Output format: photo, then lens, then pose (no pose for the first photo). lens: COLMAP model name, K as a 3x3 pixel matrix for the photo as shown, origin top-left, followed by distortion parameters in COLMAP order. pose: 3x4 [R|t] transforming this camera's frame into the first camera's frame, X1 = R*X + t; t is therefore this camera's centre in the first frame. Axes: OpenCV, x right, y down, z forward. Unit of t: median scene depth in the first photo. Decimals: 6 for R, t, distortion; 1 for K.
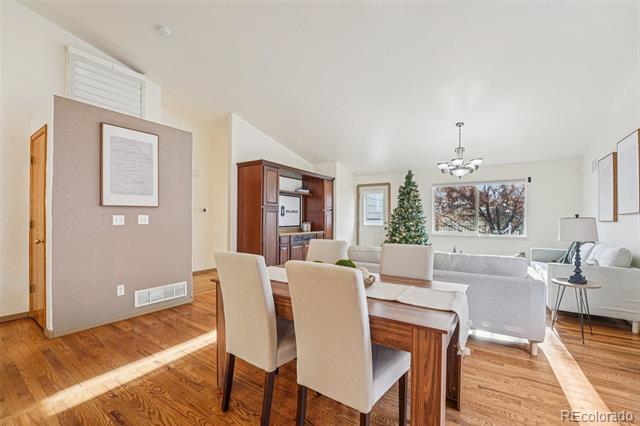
lens RADIAL K [[272.0, 0, 311.7], [0, 272.0, 218.1], [0, 0, 1]] dist [-0.026242, 0.002723]
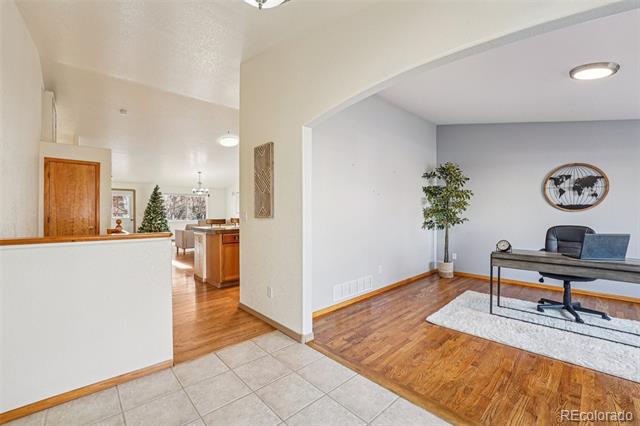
lens RADIAL K [[272.0, 0, 320.2], [0, 272.0, 212.2], [0, 0, 1]] dist [-0.026242, 0.002723]
pose [[0.184293, -0.013582, 0.982777, -1.421258], [0.007286, 0.999896, 0.012453, -0.022812], [-0.982844, 0.004866, 0.184373, -0.410386]]
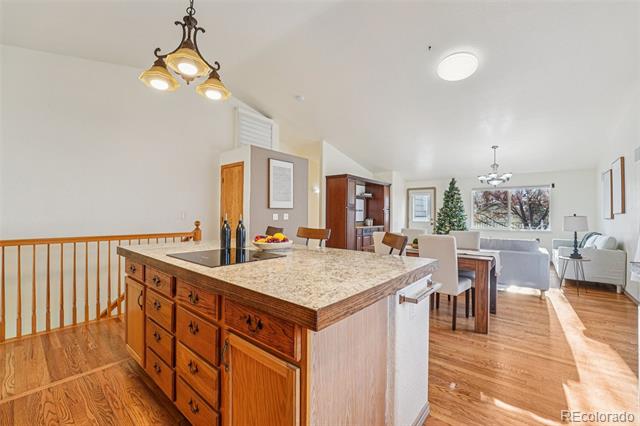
lens RADIAL K [[272.0, 0, 311.8], [0, 272.0, 211.2], [0, 0, 1]] dist [-0.026242, 0.002723]
pose [[0.995355, 0.001474, -0.096266, -0.220405], [-0.002724, 0.999914, -0.012850, -0.004136], [0.096239, 0.013053, 0.995273, -0.400783]]
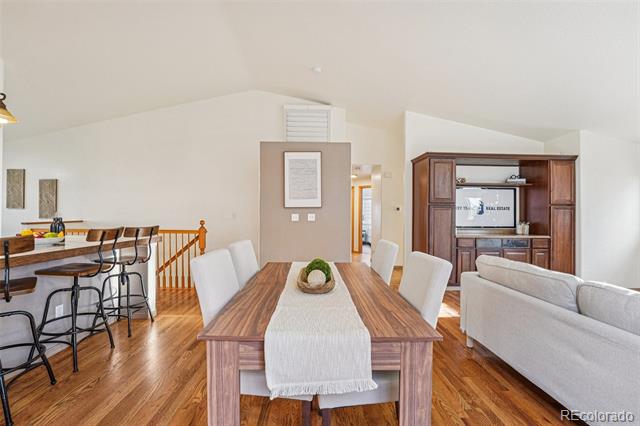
lens RADIAL K [[272.0, 0, 317.2], [0, 272.0, 212.0], [0, 0, 1]] dist [-0.026242, 0.002723]
pose [[0.574051, -0.012729, -0.818721, 0.337463], [-0.003320, 0.999835, -0.017873, 0.002410], [0.818813, 0.012978, 0.573914, 0.175331]]
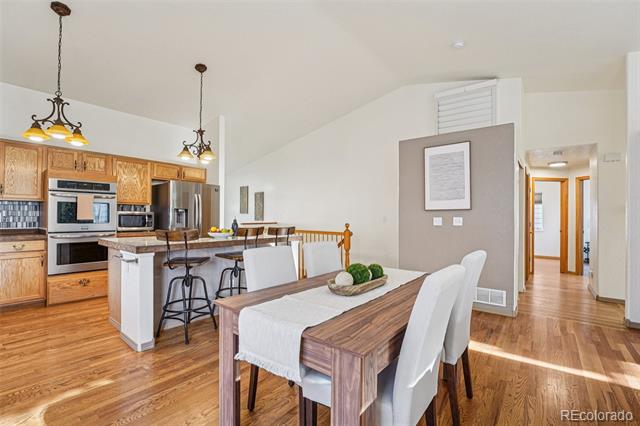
lens RADIAL K [[289.4, 0, 313.9], [0, 289.4, 214.1], [0, 0, 1]] dist [-0.015338, 0.001675]
pose [[-0.080857, -0.018950, -0.996546, 0.419641], [-0.012037, 0.999765, -0.018034, 0.002792], [0.996653, 0.010537, -0.081066, 0.348803]]
